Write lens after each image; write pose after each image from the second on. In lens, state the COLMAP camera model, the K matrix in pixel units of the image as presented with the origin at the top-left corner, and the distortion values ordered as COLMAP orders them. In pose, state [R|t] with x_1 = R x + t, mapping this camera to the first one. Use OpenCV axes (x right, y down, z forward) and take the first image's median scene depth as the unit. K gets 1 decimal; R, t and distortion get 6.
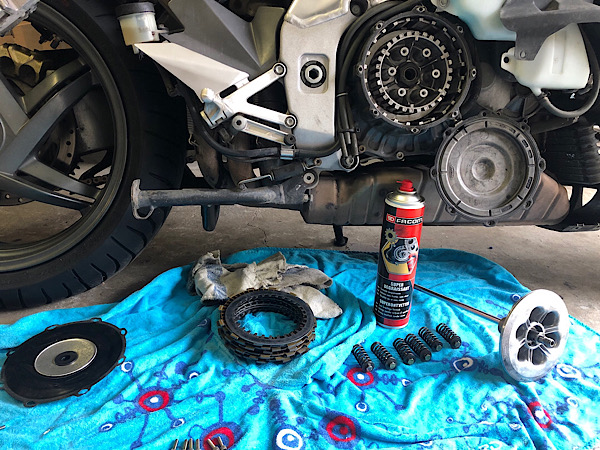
lens RADIAL K [[489.4, 0, 300.0], [0, 489.4, 225.1], [0, 0, 1]] dist [0.036413, -0.032549]
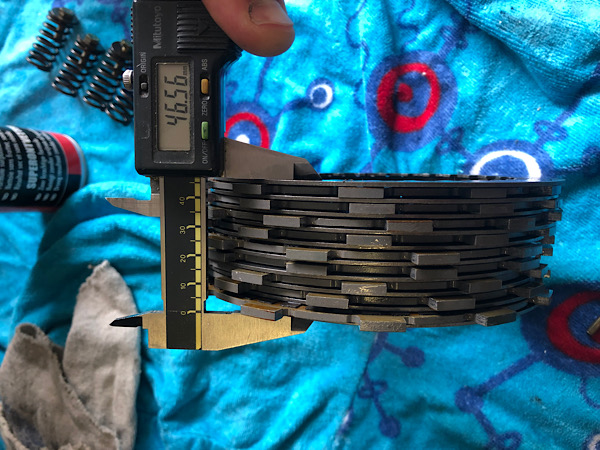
lens RADIAL K [[489.4, 0, 299.9], [0, 489.4, 225.3], [0, 0, 1]] dist [0.036413, -0.032549]
pose [[-0.473190, -0.871825, 0.126542, -0.020876], [0.671343, -0.263849, 0.692591, 0.012805], [-0.570430, 0.412680, 0.710144, 0.604943]]
